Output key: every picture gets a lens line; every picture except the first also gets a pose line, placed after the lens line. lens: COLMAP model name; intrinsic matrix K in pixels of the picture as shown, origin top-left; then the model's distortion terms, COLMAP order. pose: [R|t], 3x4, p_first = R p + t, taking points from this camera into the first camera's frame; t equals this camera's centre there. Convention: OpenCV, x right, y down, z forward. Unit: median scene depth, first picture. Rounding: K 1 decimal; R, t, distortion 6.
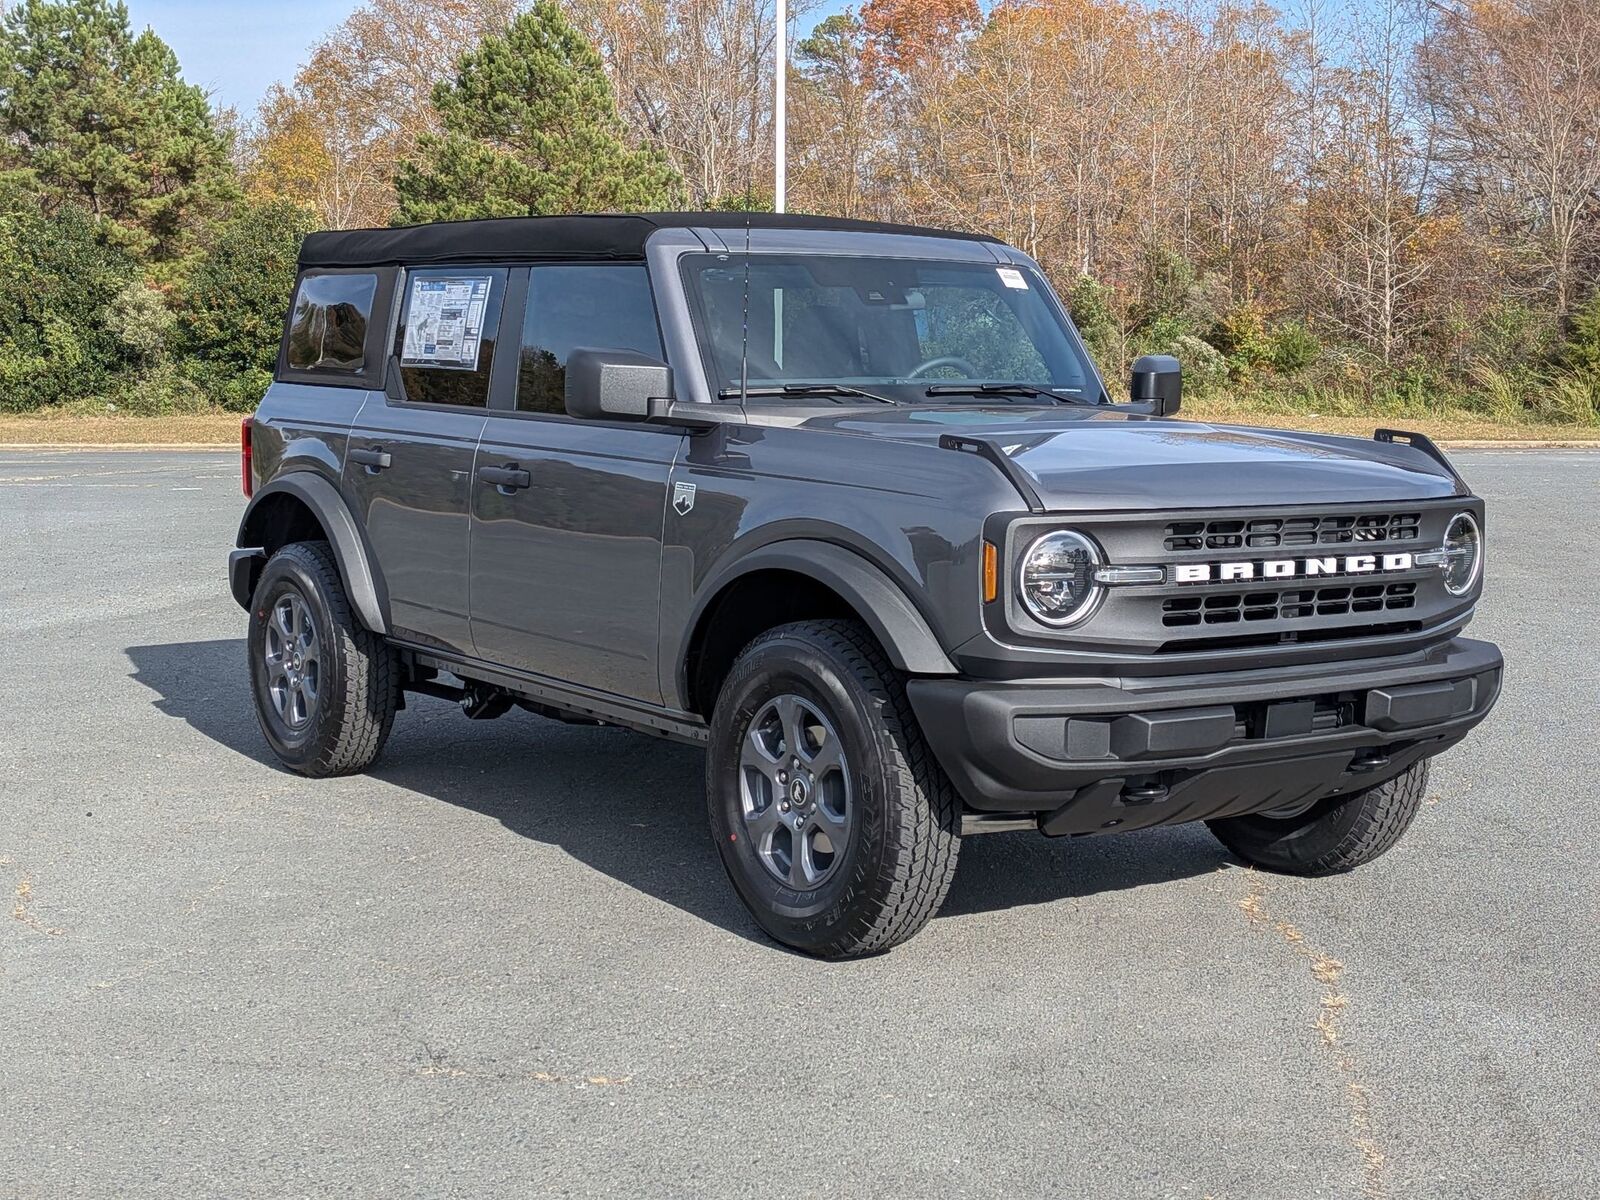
lens RADIAL K [[2354.6, 0, 800.0], [0, 2354.6, 600.0], [0, 0, 1]] dist [0.002206, 0.003225]
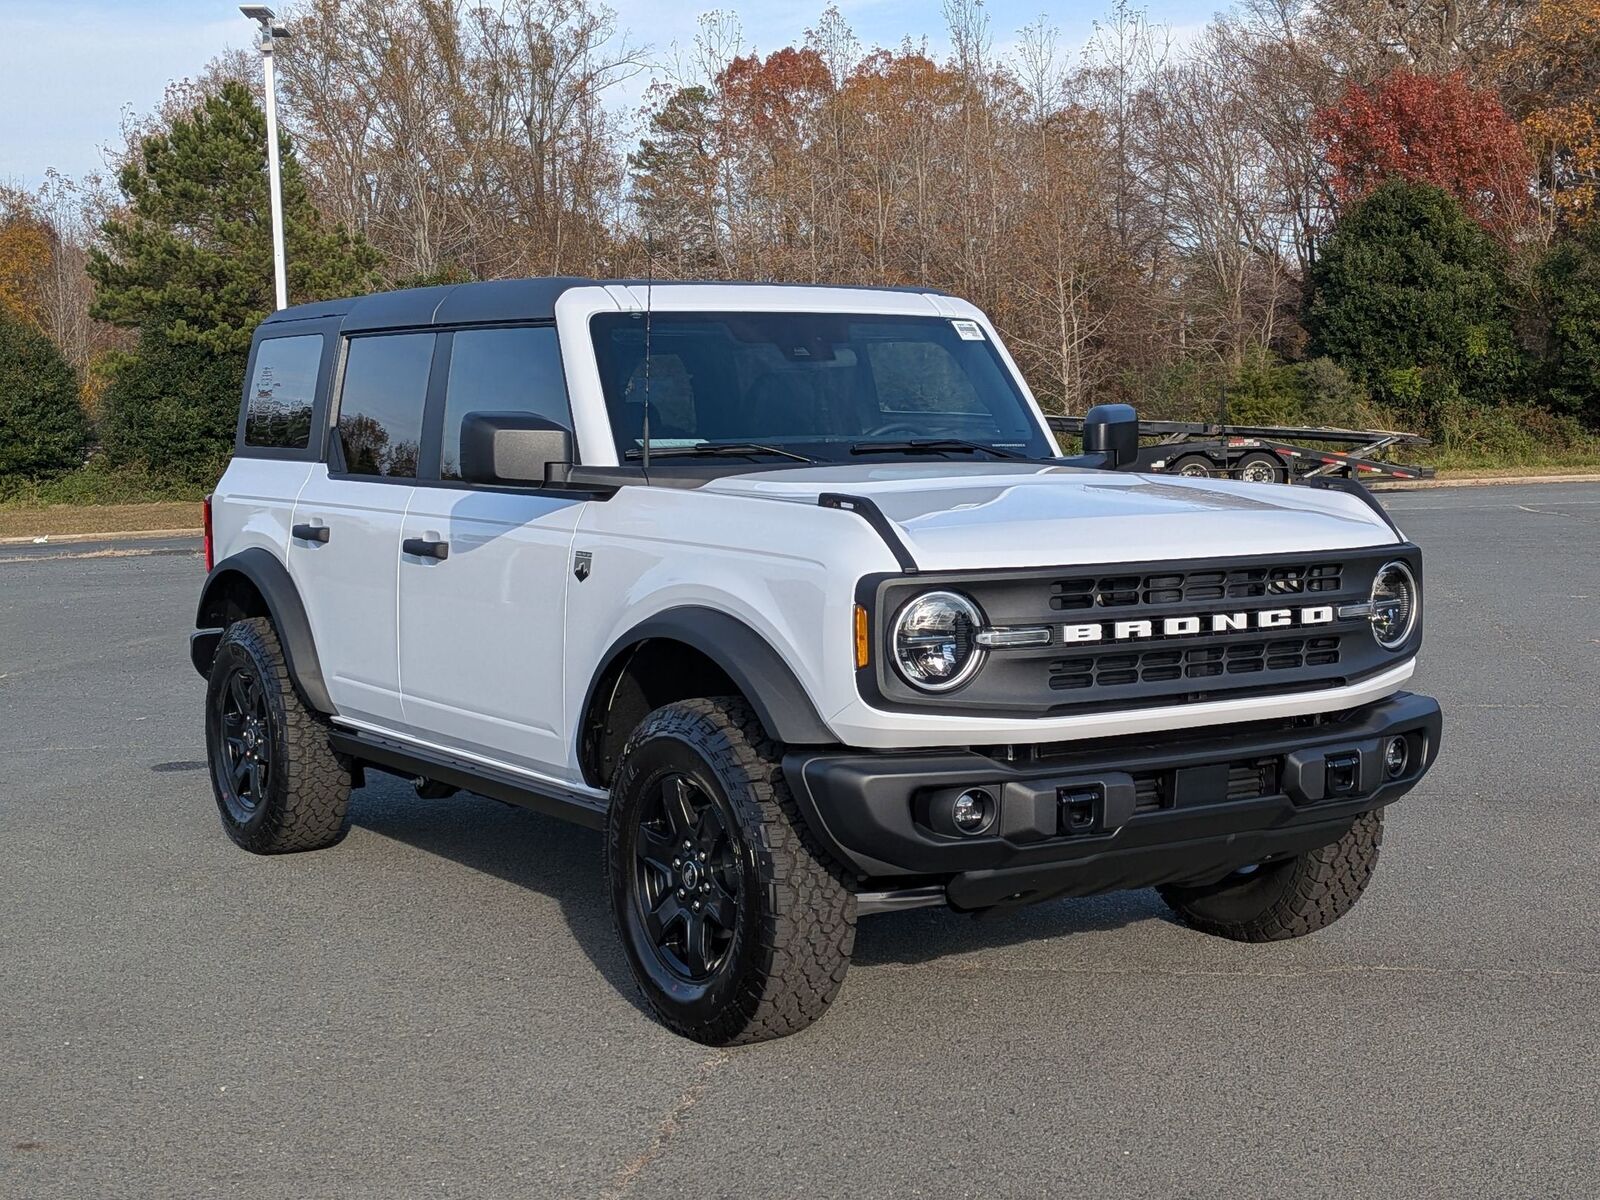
lens RADIAL K [[2354.6, 0, 800.0], [0, 2354.6, 600.0], [0, 0, 1]] dist [0.002206, 0.003225]
pose [[0.998269, -0.023810, -0.053778, 0.099151], [0.022409, 0.999397, -0.026506, -0.001925], [0.054377, 0.025255, 0.998201, 0.041599]]
